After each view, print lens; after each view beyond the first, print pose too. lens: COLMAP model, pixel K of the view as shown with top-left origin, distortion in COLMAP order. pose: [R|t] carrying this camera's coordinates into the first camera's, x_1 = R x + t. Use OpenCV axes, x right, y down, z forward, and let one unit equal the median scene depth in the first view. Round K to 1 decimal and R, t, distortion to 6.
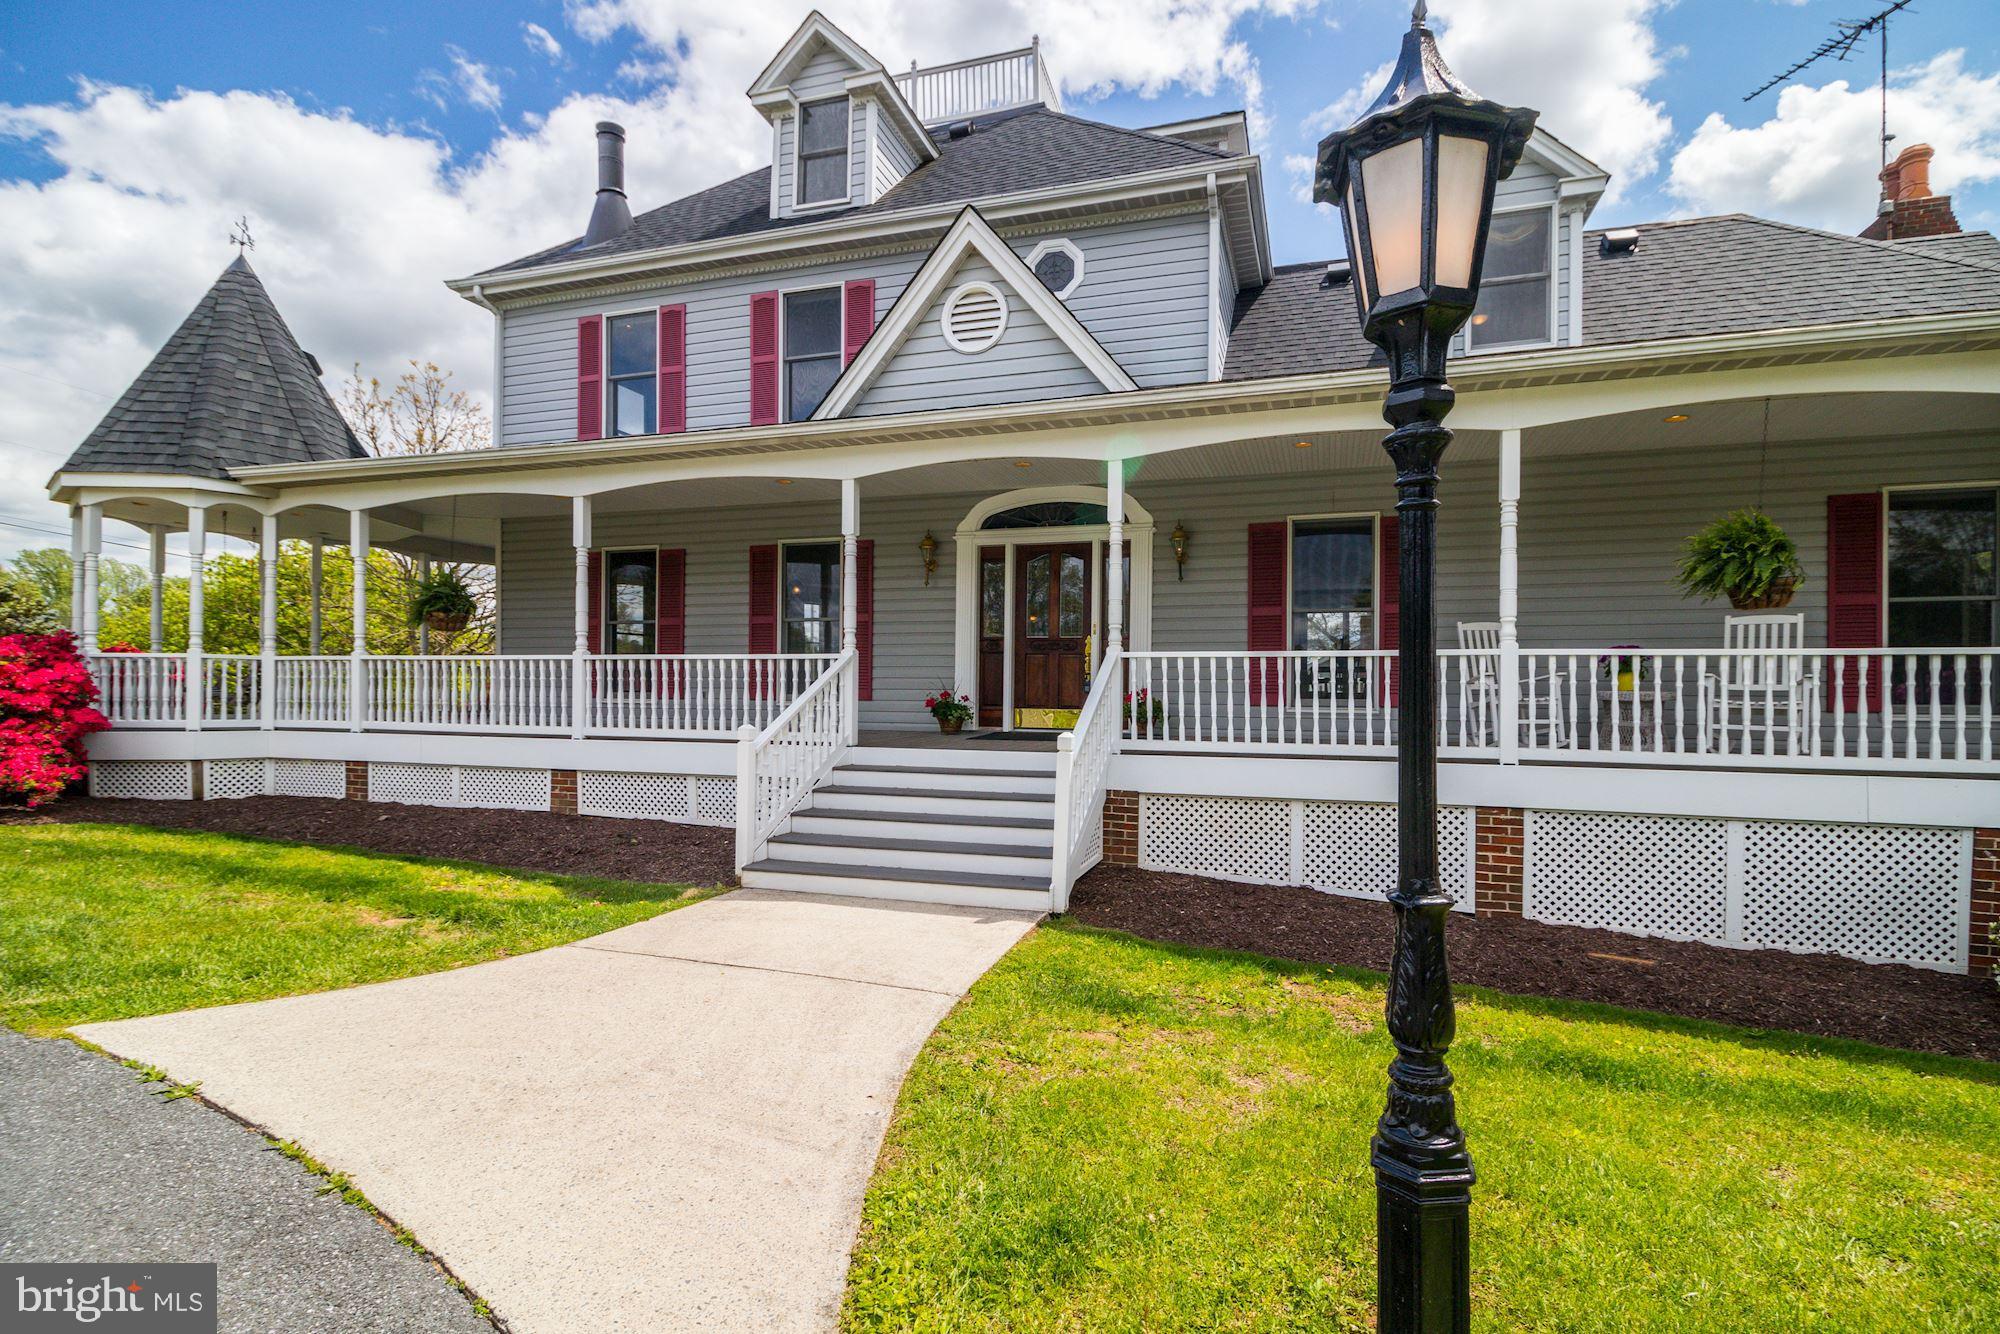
lens RADIAL K [[945.6, 0, 1004.1], [0, 945.6, 673.3], [0, 0, 1]] dist [0.019259, -0.017107]
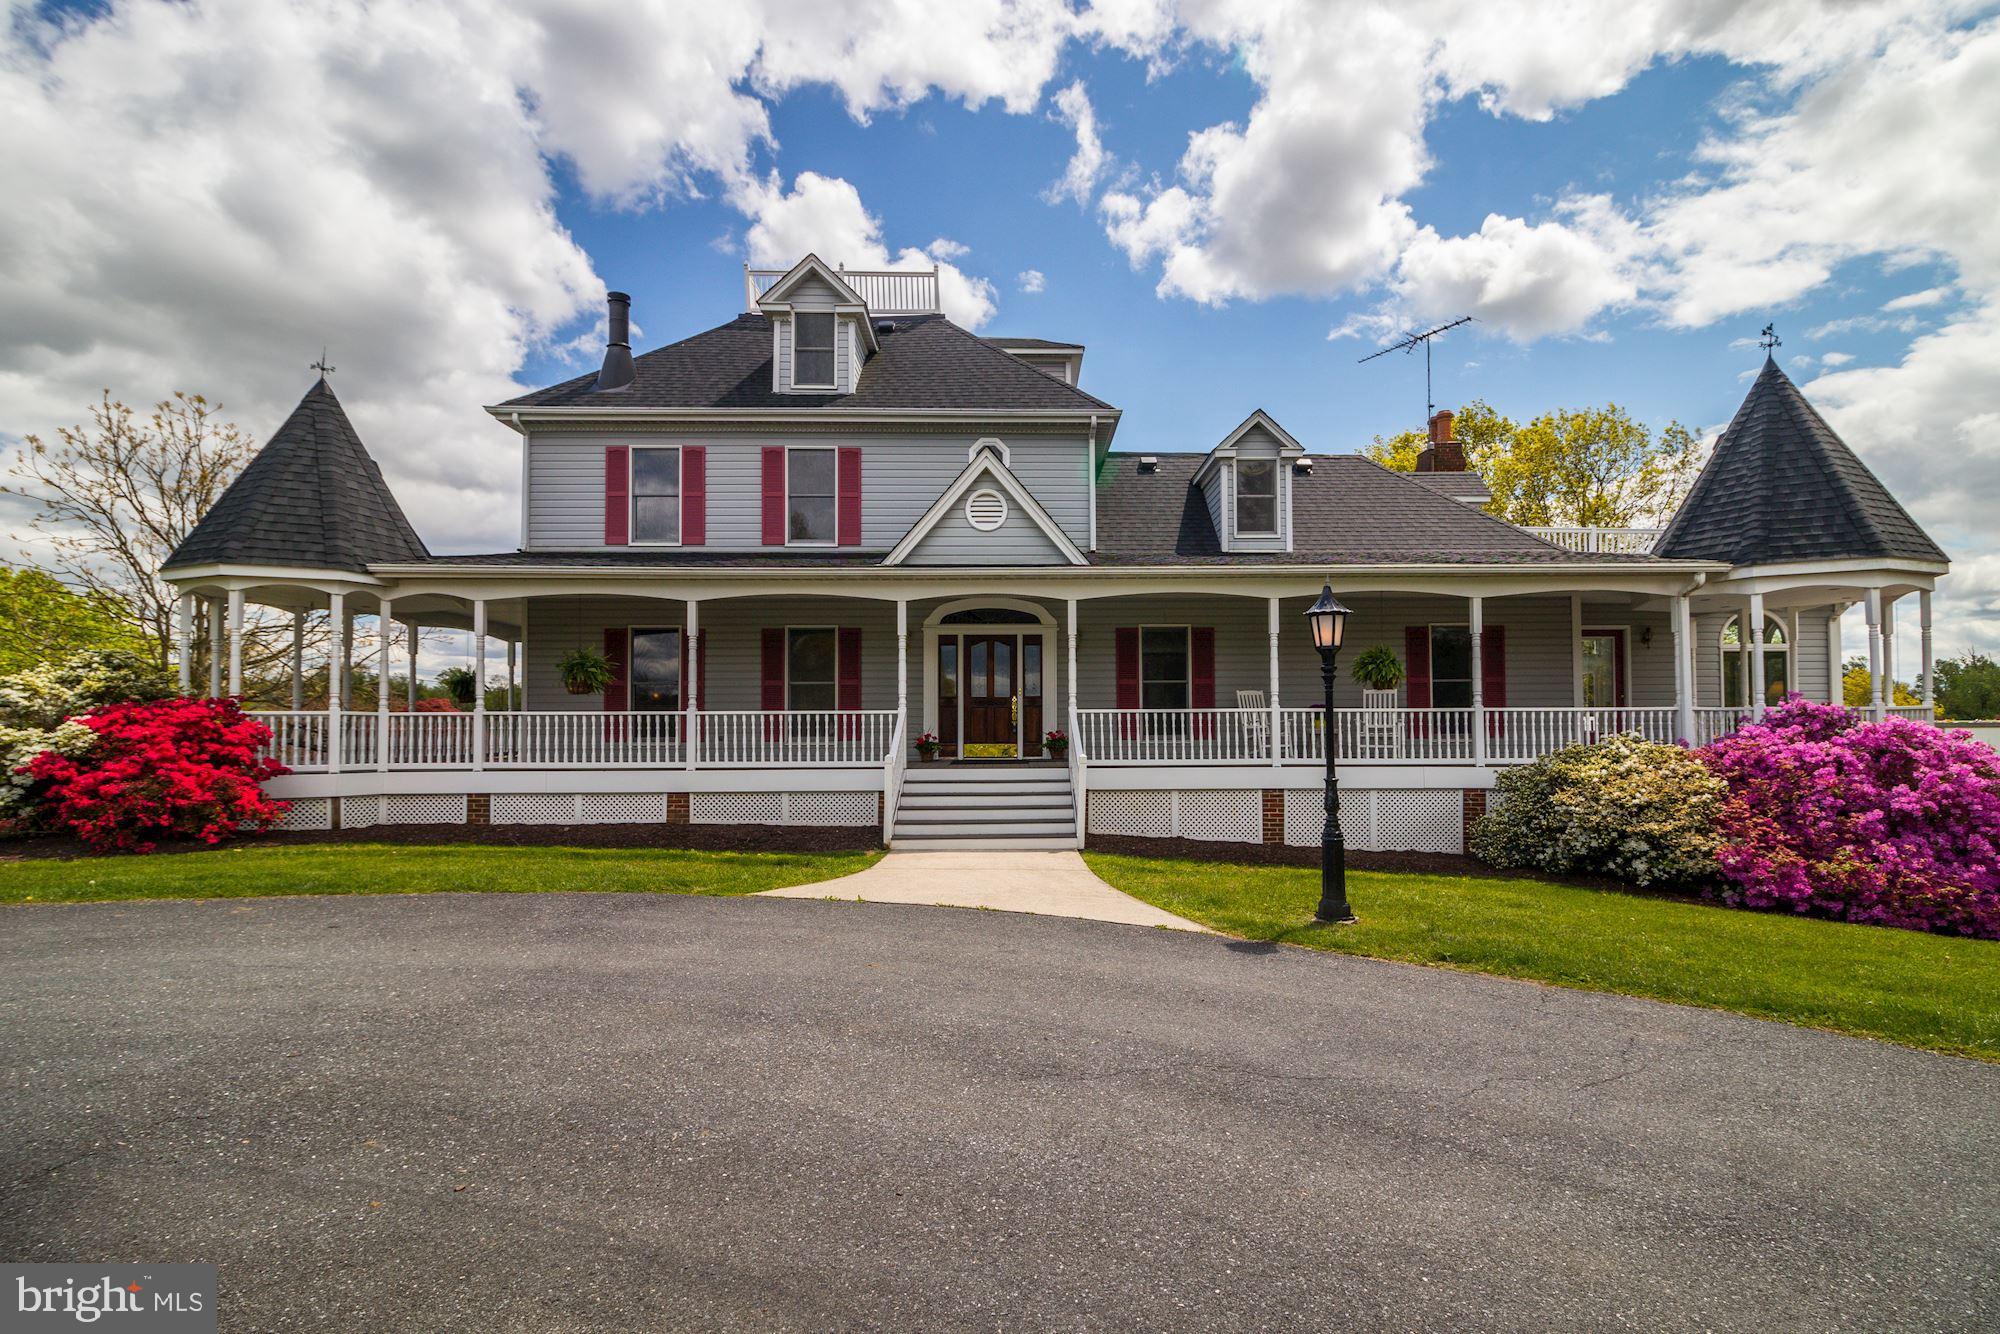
lens RADIAL K [[980.5, 0, 1000.0], [0, 980.5, 667.0], [0, 0, 1]] dist [-0.002206, -0.000222]
pose [[0.949500, 0.007173, 0.313686, -0.425091], [0.006383, 0.999090, -0.042167, -0.018933], [-0.313704, 0.042040, 0.948590, -0.493878]]
